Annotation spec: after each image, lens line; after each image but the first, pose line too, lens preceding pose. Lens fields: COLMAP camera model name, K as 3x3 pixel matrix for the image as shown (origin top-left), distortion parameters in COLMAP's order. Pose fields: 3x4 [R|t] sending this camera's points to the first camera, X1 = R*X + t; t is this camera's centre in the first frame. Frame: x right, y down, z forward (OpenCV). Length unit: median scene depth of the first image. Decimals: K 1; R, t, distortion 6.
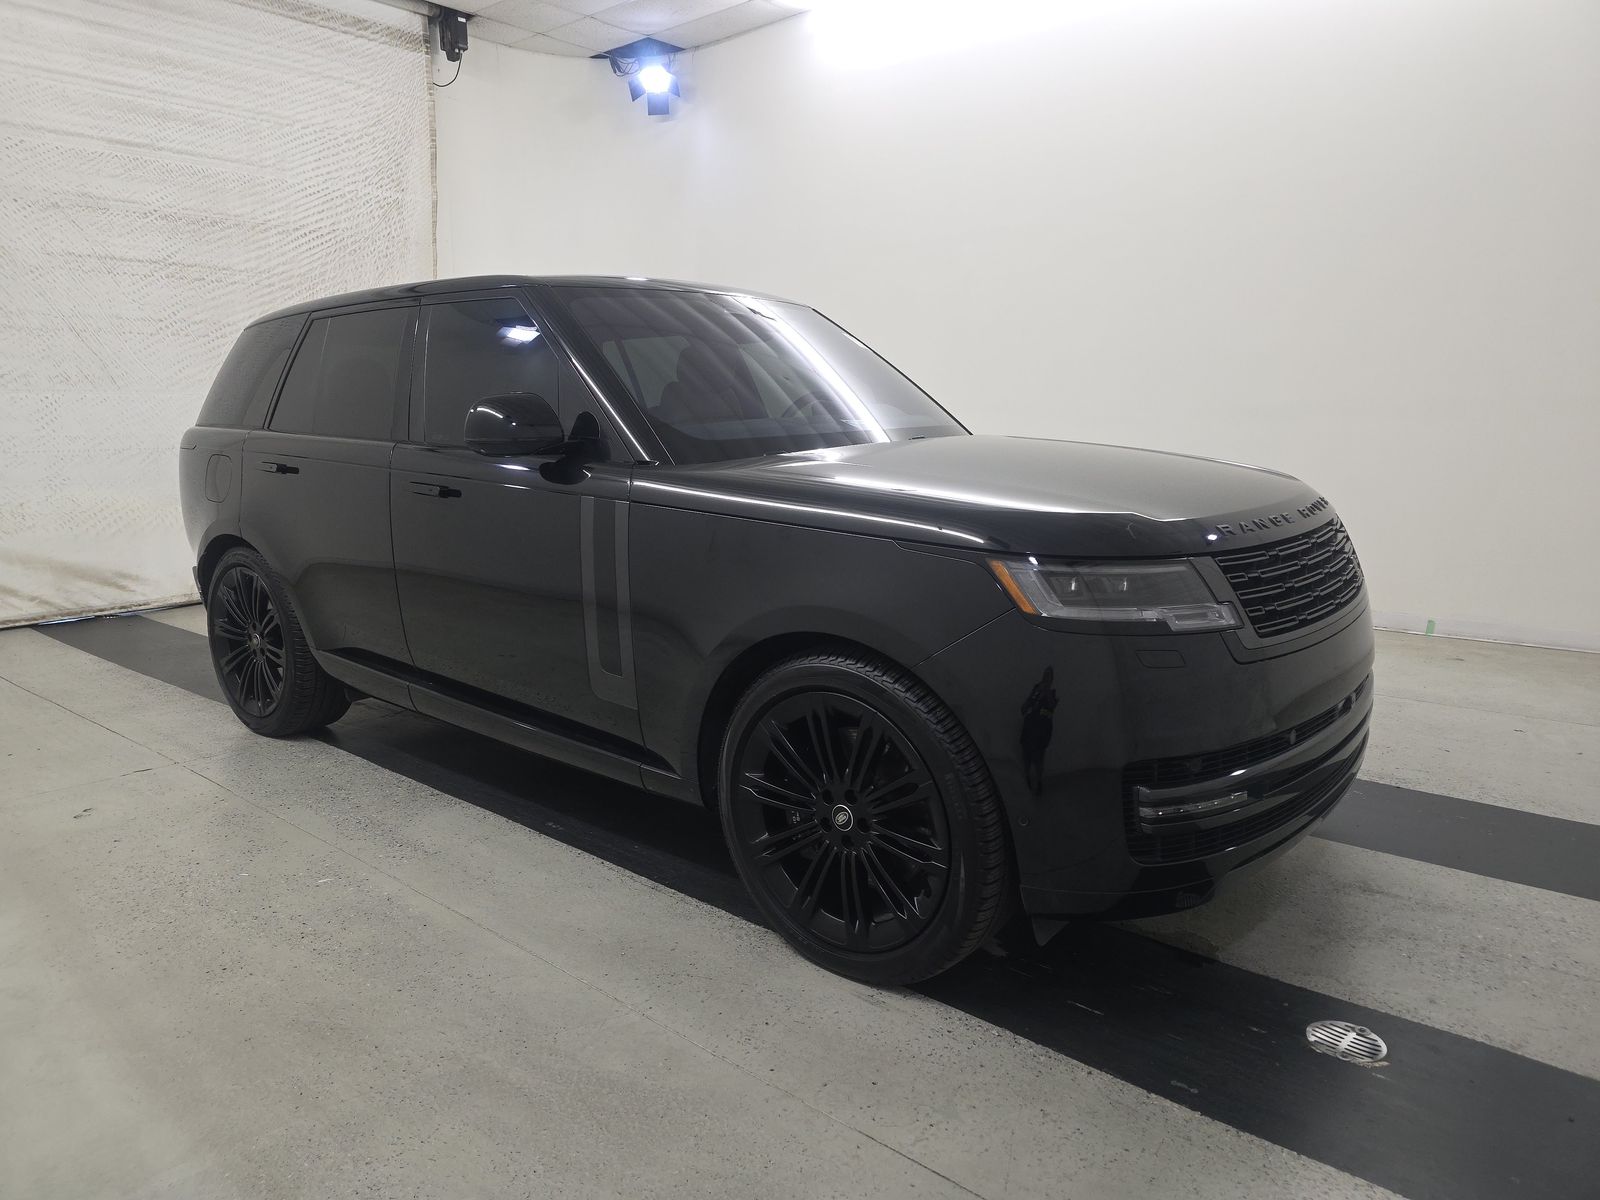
lens RADIAL K [[1071.4, 0, 791.2], [0, 1071.4, 596.2], [0, 0, 1]] dist [0.033822, -0.027841]
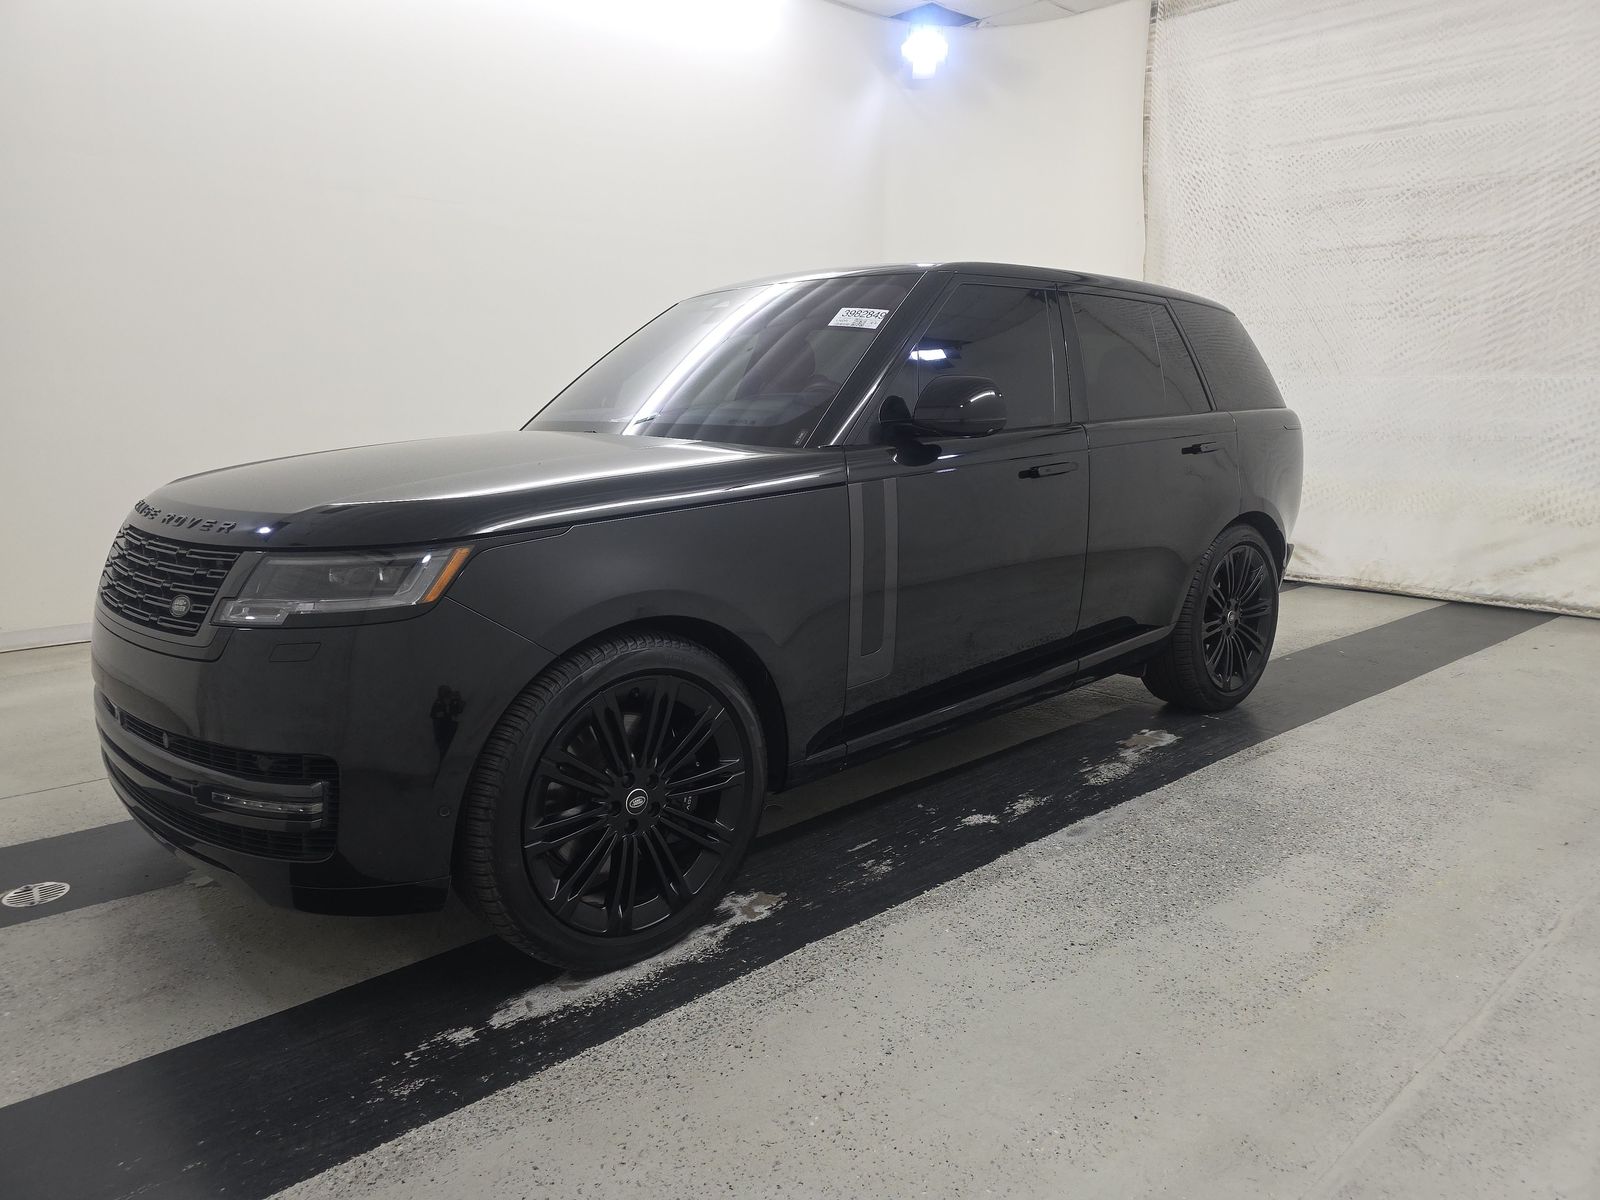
lens RADIAL K [[1071.4, 0, 802.9], [0, 1071.4, 603.1], [0, 0, 1]] dist [0.033822, -0.027841]
pose [[-0.130629, 0.198388, -0.971380, 0.486953], [-0.170969, 0.960589, 0.219176, -0.112299], [0.976579, 0.194707, -0.091562, 0.598690]]
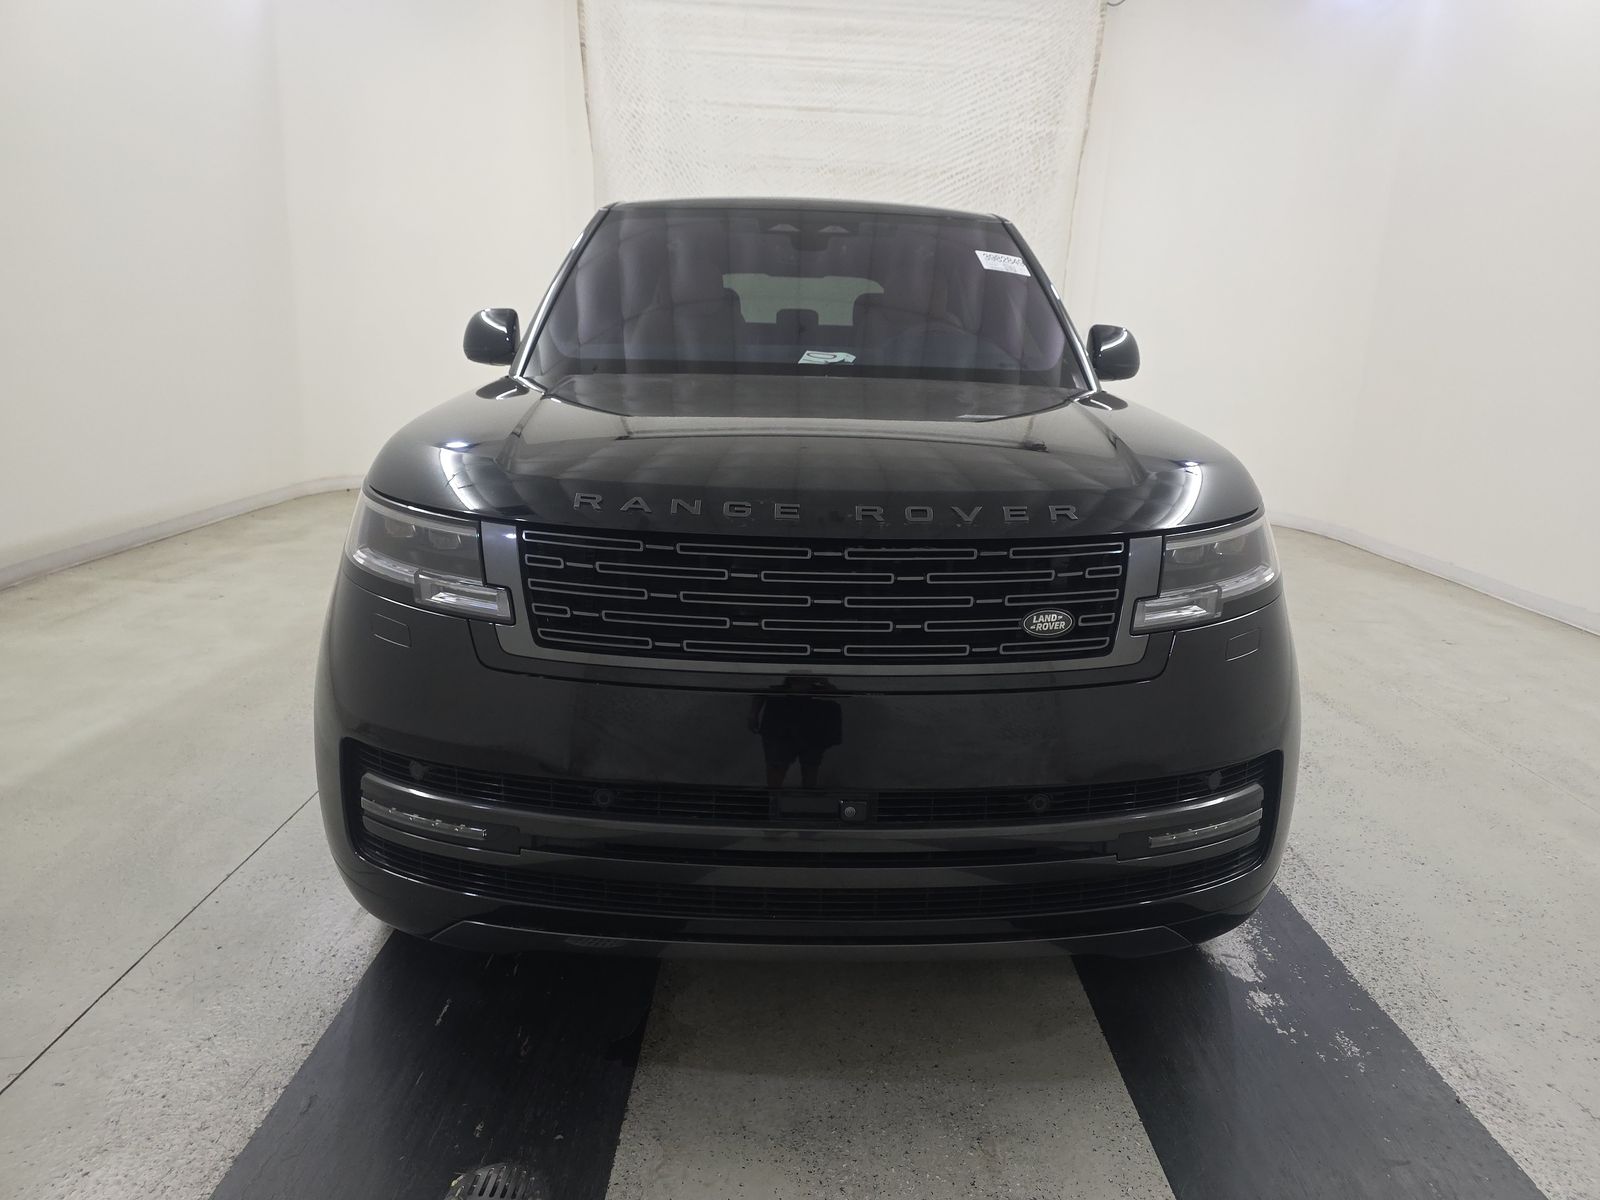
lens RADIAL K [[1071.4, 0, 810.4], [0, 1071.4, 603.6], [0, 0, 1]] dist [0.033822, -0.027841]
pose [[0.657578, 0.215115, -0.722023, 0.339465], [-0.176011, 0.975713, 0.130398, -0.037265], [0.732538, 0.041337, 0.679470, 0.197452]]
